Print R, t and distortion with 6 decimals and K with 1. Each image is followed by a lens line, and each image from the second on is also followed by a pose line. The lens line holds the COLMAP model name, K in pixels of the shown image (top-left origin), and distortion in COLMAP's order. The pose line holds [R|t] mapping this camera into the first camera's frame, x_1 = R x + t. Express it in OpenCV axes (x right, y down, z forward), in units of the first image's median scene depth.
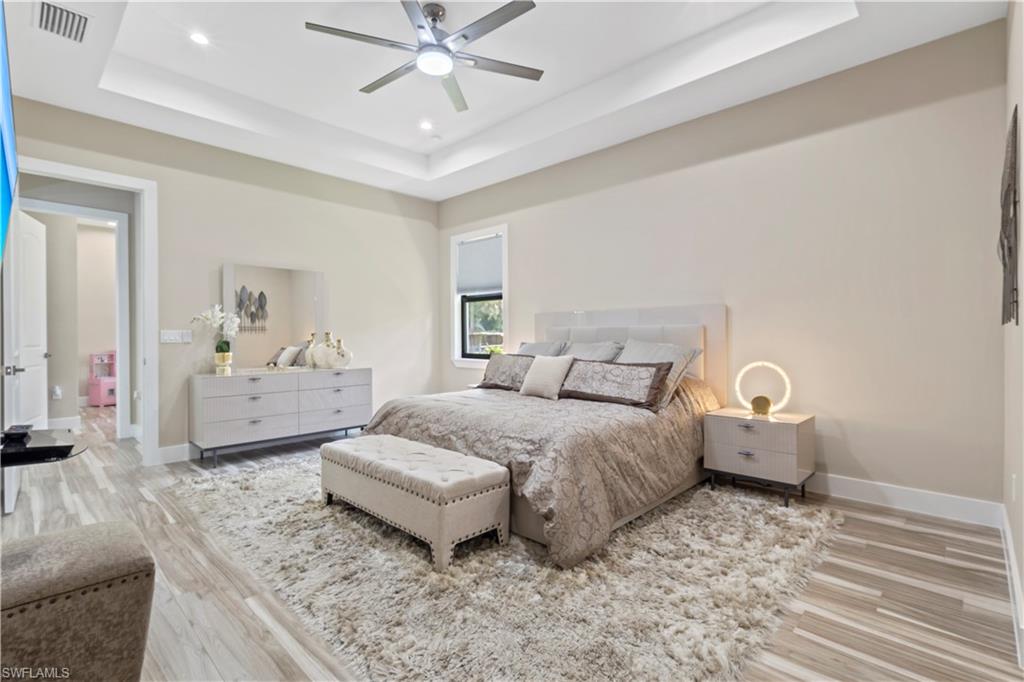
lens RADIAL K [[470.1, 0, 503.8], [0, 470.1, 338.0], [0, 0, 1]] dist [0.004219, 0.001235]
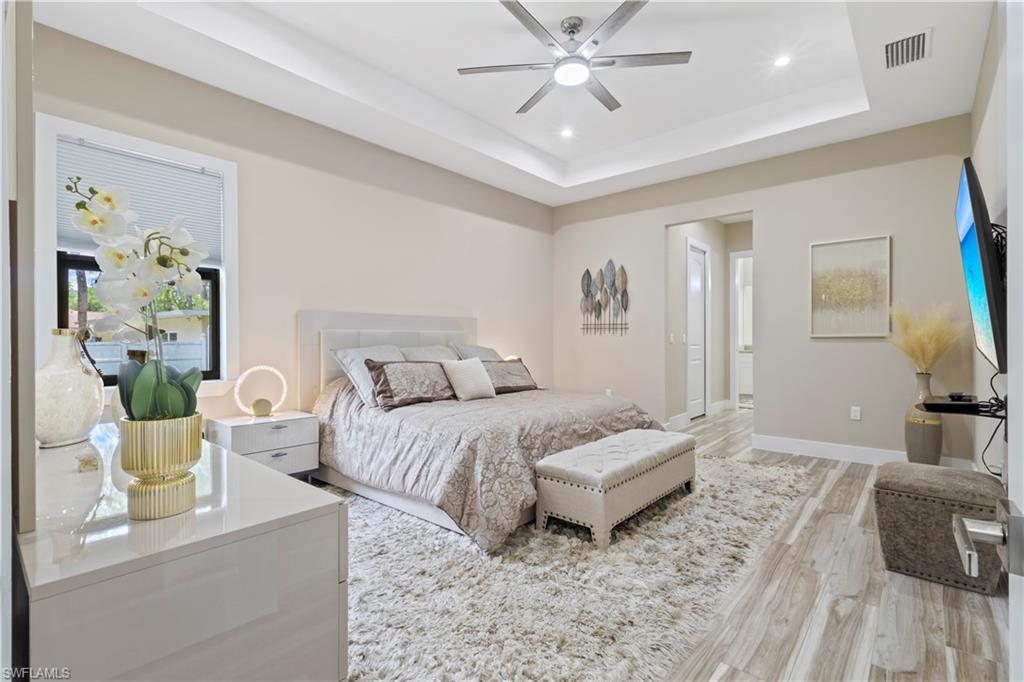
lens RADIAL K [[470.1, 0, 507.6], [0, 470.1, 341.4], [0, 0, 1]] dist [0.004219, 0.001235]
pose [[-0.052361, 0.000234, 0.998628, -0.877375], [0.003945, 0.999992, -0.000027, -0.000888], [-0.998620, 0.003939, -0.052361, 0.899916]]
